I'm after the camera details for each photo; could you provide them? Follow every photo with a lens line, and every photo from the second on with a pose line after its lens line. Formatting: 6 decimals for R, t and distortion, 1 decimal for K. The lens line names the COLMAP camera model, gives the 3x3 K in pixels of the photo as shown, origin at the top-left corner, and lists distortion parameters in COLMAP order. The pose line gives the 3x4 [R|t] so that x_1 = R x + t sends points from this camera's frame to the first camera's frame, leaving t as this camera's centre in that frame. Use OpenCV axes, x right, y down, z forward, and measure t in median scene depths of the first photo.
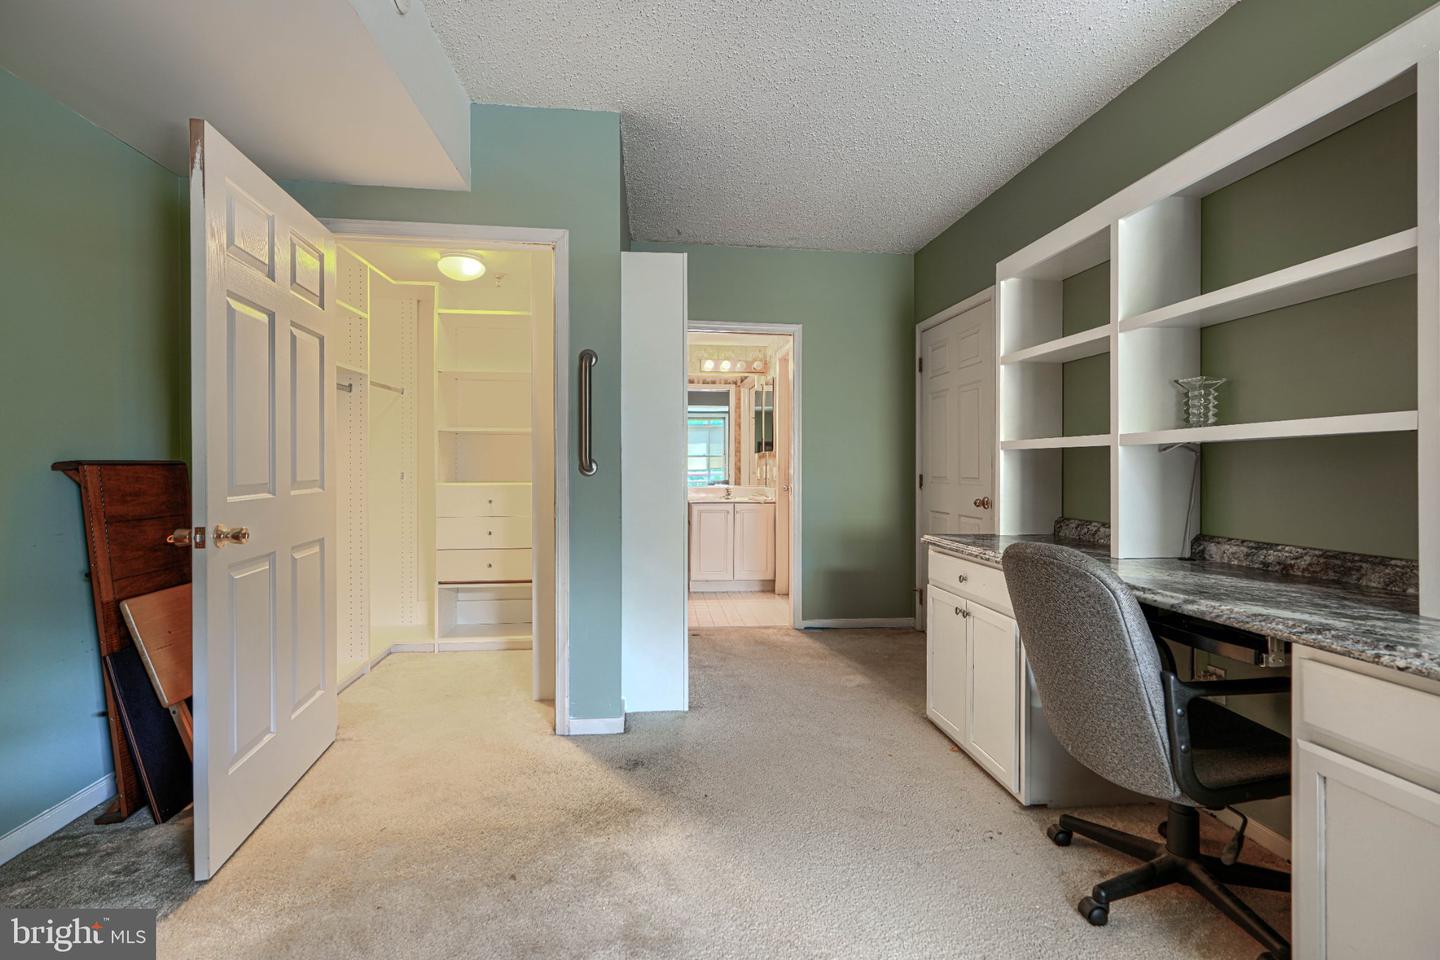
lens RADIAL K [[647.0, 0, 720.0], [0, 647.0, 464.7], [0, 0, 1]] dist [-0.000491, -0.000212]
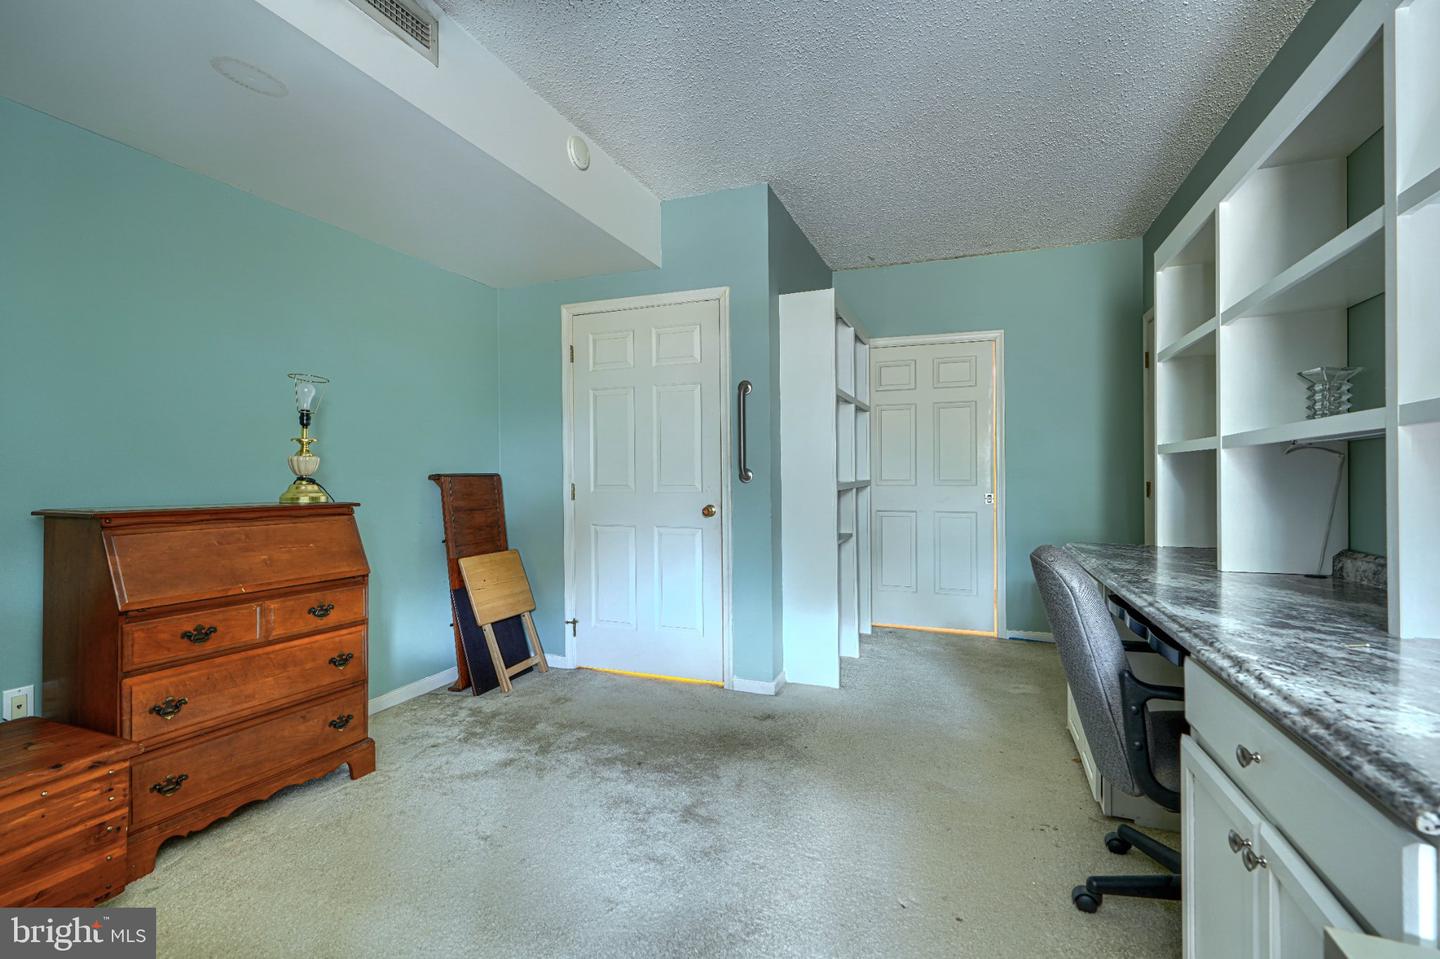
lens RADIAL K [[648.7, 0, 725.2], [0, 648.7, 473.6], [0, 0, 1]] dist [0.001019, 0.000307]
pose [[0.886097, -0.008231, -0.463426, 0.423418], [0.008516, 0.999963, -0.001477, 0.001659], [0.463421, -0.002638, 0.886134, -0.146178]]
